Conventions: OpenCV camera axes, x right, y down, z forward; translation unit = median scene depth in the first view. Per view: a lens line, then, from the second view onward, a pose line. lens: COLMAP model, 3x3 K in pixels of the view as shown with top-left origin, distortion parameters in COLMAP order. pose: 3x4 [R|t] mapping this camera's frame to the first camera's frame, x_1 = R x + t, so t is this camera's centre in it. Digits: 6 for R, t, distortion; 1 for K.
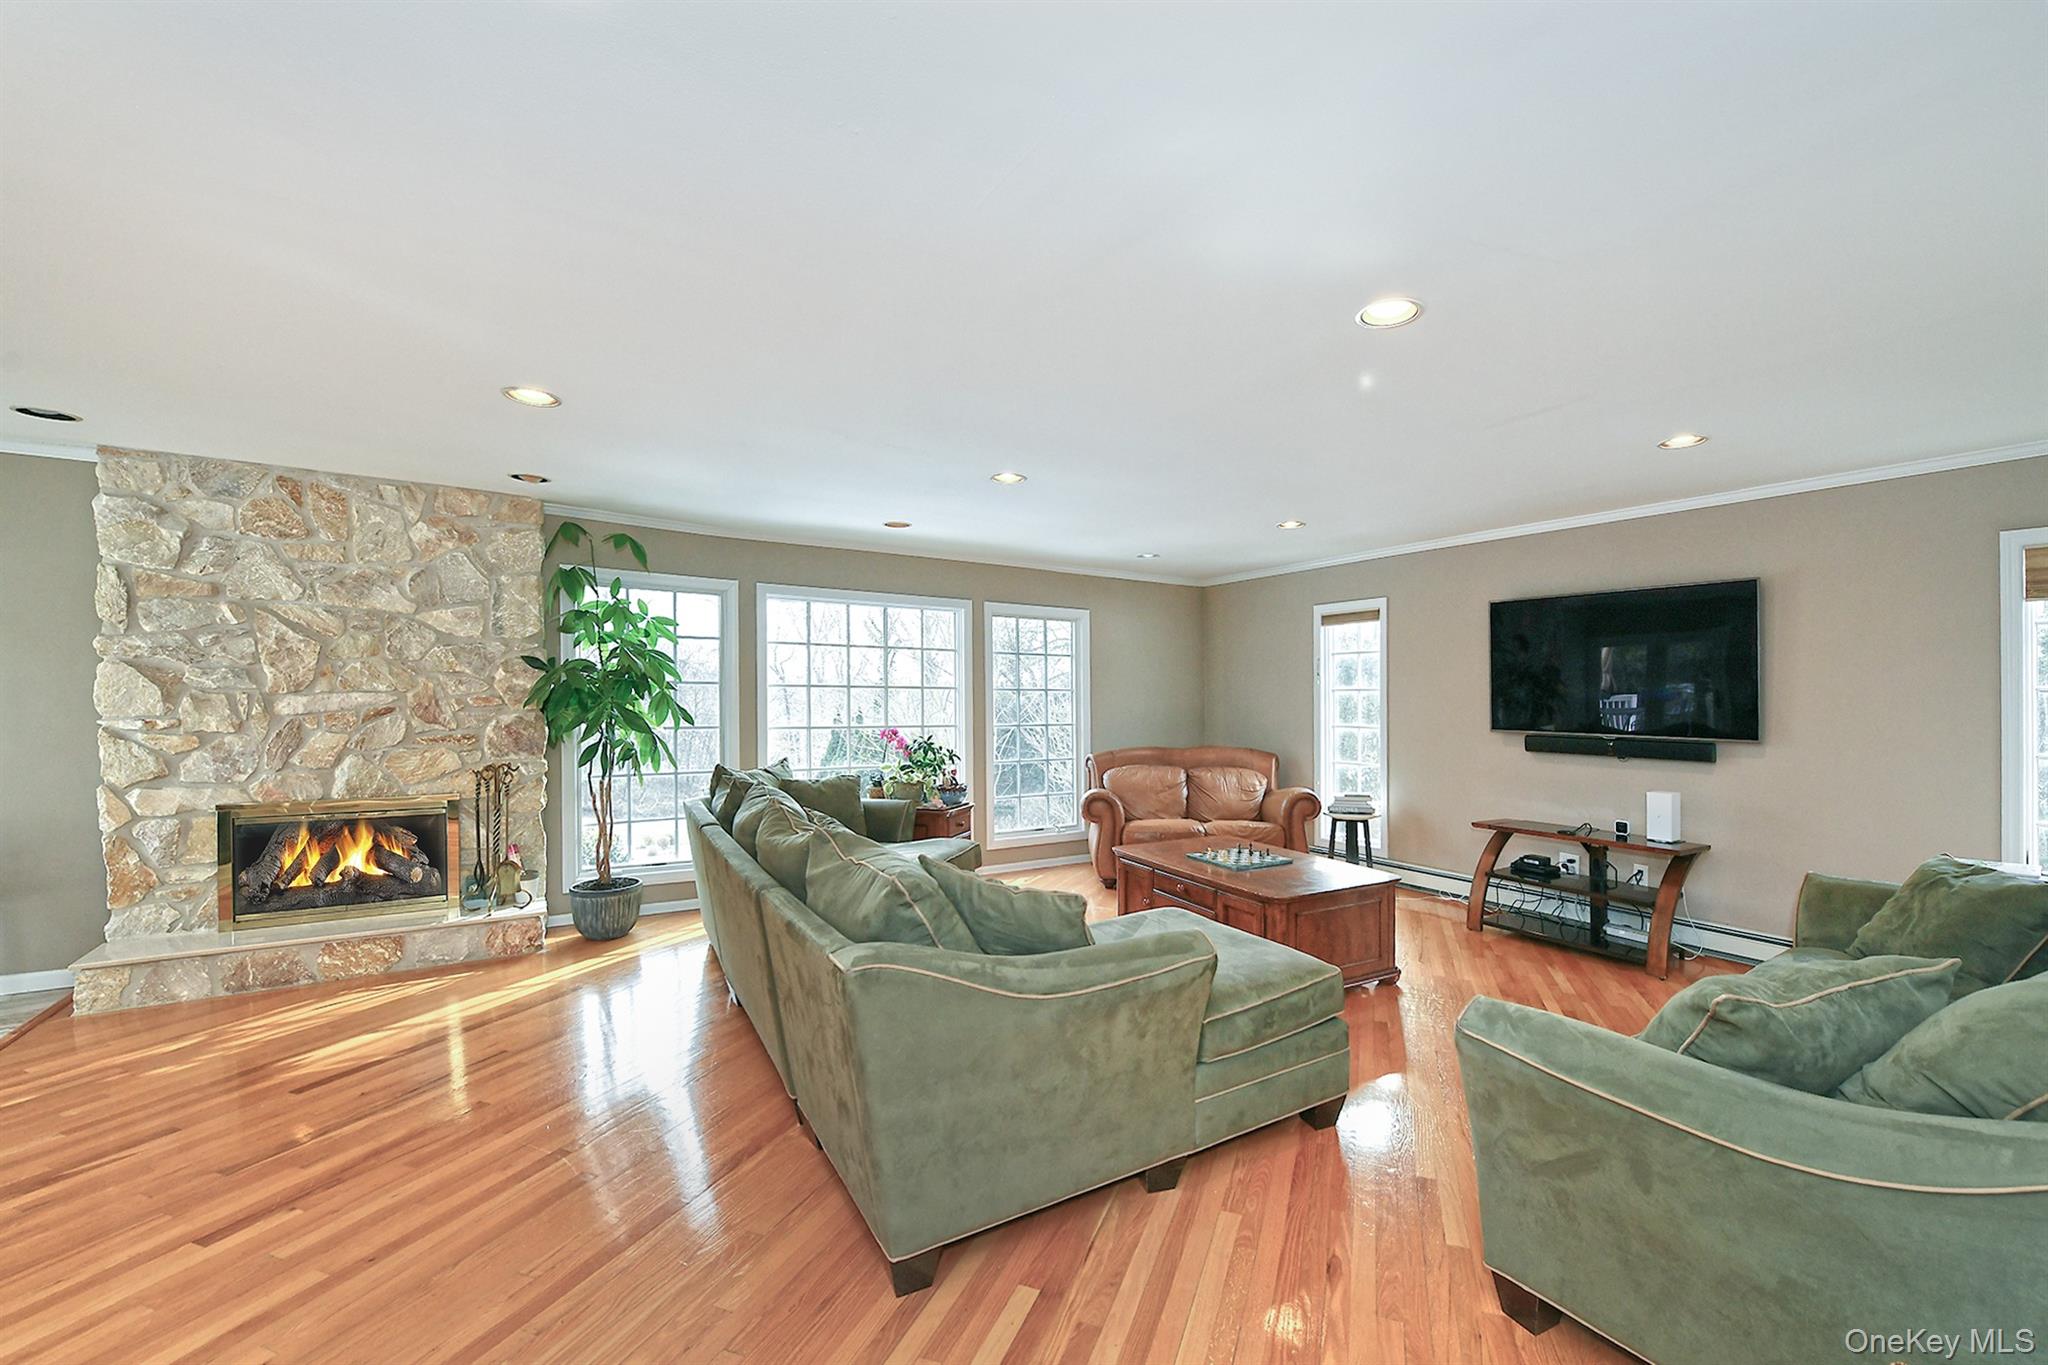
lens RADIAL K [[812.0, 0, 1028.1], [0, 812.0, 677.4], [0, 0, 1]] dist [-0.009034, -0.000607]
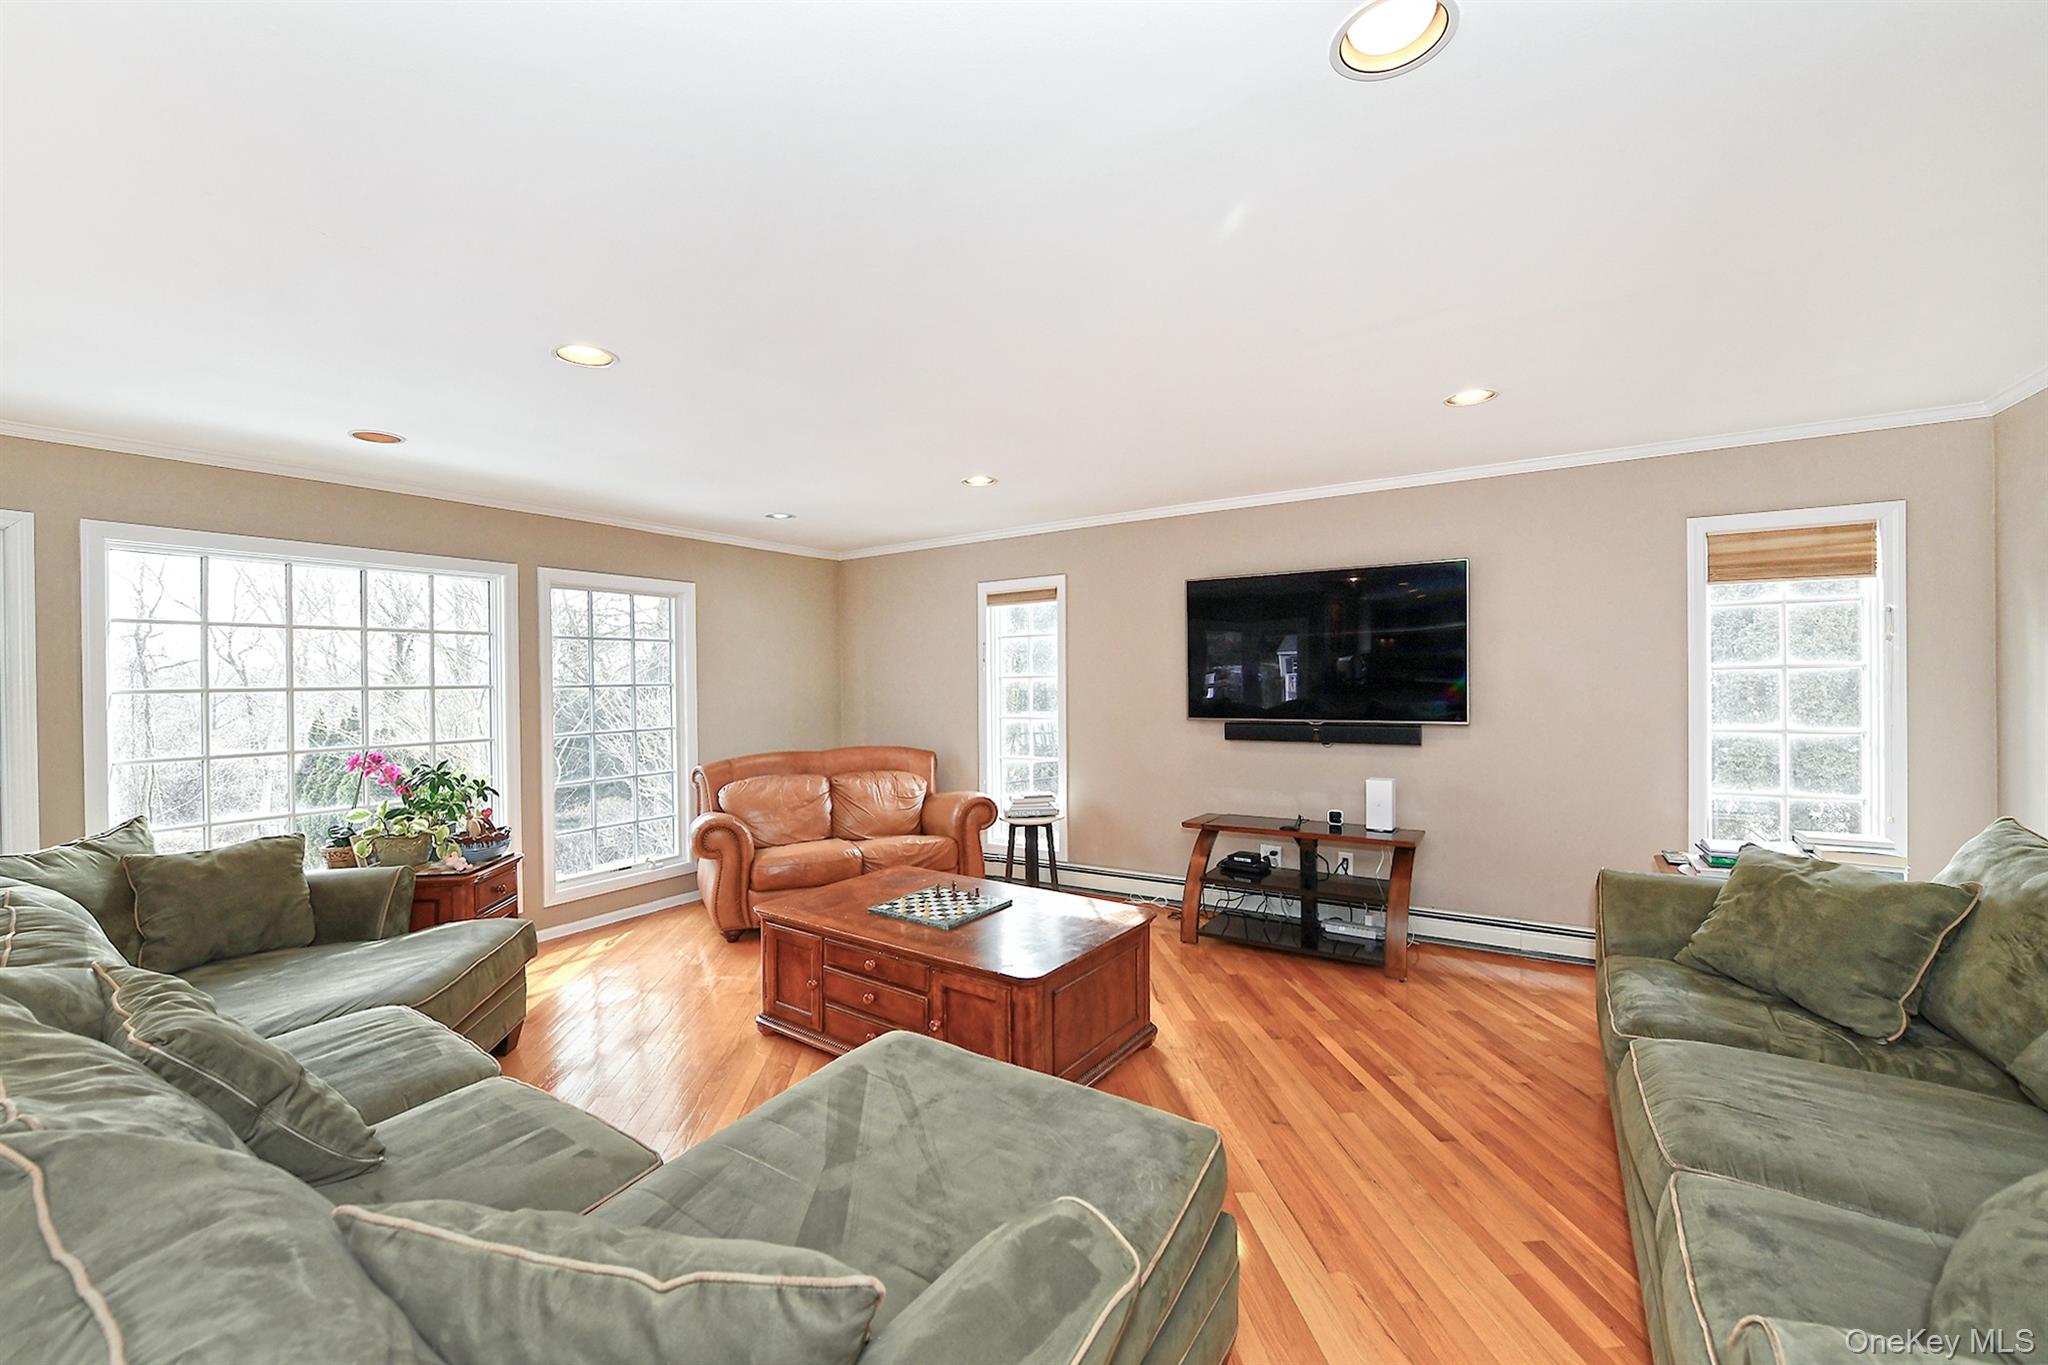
lens RADIAL K [[819.9, 0, 1073.4], [0, 819.9, 646.3], [0, 0, 1]] dist [-0.009647, 0.000033]
pose [[0.864003, -0.006077, 0.503450, -0.011125], [0.016331, 0.999739, -0.015958, -0.003497], [-0.503222, 0.022009, 0.863877, 0.177320]]
